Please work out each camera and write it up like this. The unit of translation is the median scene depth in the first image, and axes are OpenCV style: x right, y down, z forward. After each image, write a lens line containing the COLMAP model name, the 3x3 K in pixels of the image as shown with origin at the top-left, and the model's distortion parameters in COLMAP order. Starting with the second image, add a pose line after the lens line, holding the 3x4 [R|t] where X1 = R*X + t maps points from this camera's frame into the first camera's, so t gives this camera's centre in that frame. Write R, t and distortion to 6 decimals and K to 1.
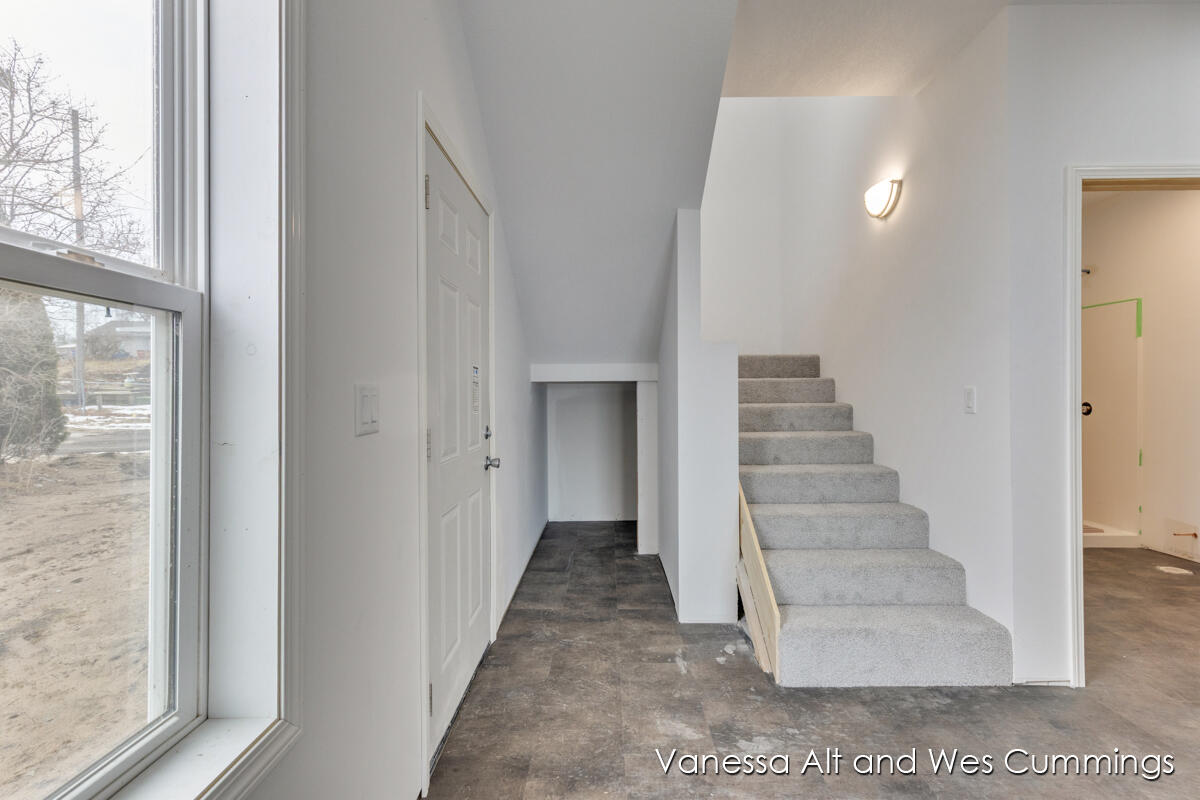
lens RADIAL K [[550.6, 0, 605.0], [0, 550.6, 397.8], [0, 0, 1]] dist [0.001784, 0.000346]
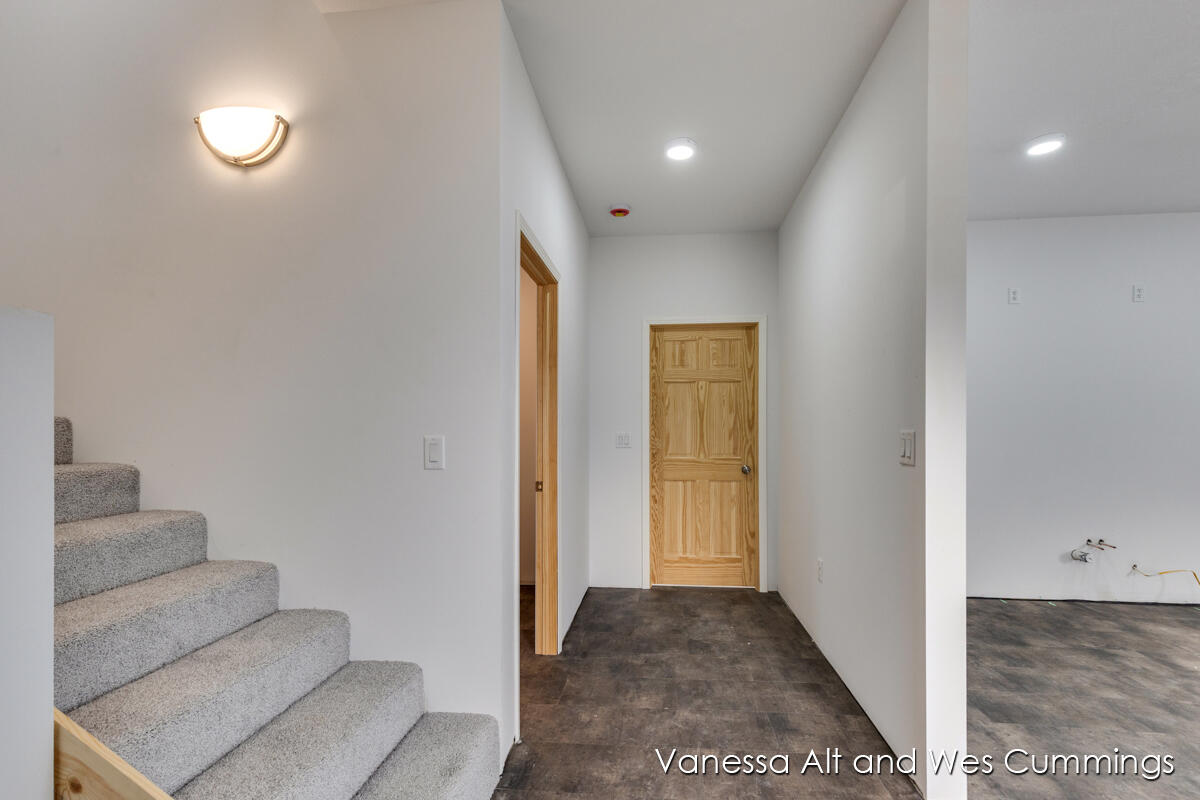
lens RADIAL K [[560.5, 0, 603.2], [0, 560.5, 433.7], [0, 0, 1]] dist [0.001359, 0.000187]
pose [[0.093443, -0.002200, 0.995622, -0.157384], [0.011851, 0.999929, 0.001097, -0.028623], [-0.995554, 0.011697, 0.093462, 0.890769]]
